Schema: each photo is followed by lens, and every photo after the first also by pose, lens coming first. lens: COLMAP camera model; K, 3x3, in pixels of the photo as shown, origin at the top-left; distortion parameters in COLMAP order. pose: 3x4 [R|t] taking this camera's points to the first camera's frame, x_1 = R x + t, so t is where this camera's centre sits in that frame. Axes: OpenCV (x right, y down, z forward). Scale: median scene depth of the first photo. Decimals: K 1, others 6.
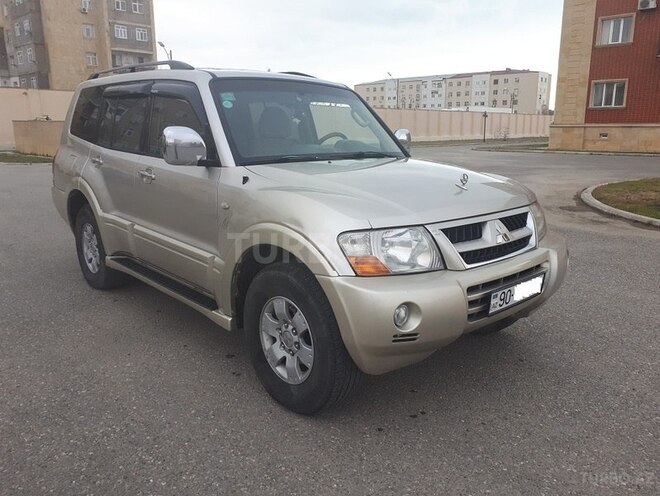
lens RADIAL K [[544.5, 0, 331.7], [0, 544.5, 246.1], [0, 0, 1]] dist [0.004723, -0.007407]
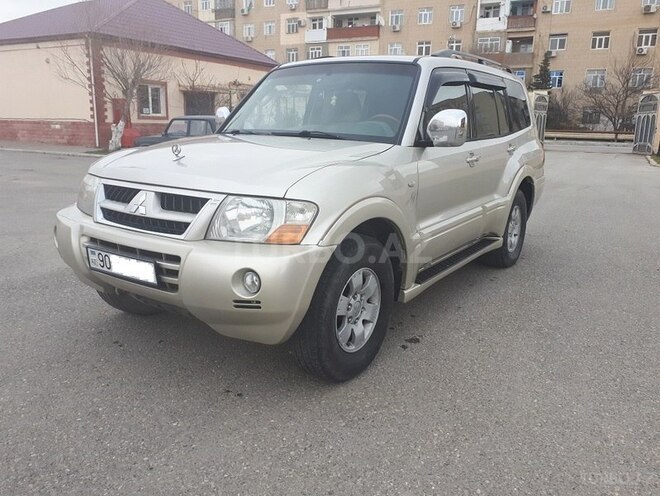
lens RADIAL K [[544.5, 0, 330.0], [0, 544.5, 249.3], [0, 0, 1]] dist [0.004723, -0.007407]
pose [[0.203434, 0.214459, -0.955312, 0.789234], [-0.221968, 0.960413, 0.168336, -0.109823], [0.953596, 0.177803, 0.242984, 0.661719]]
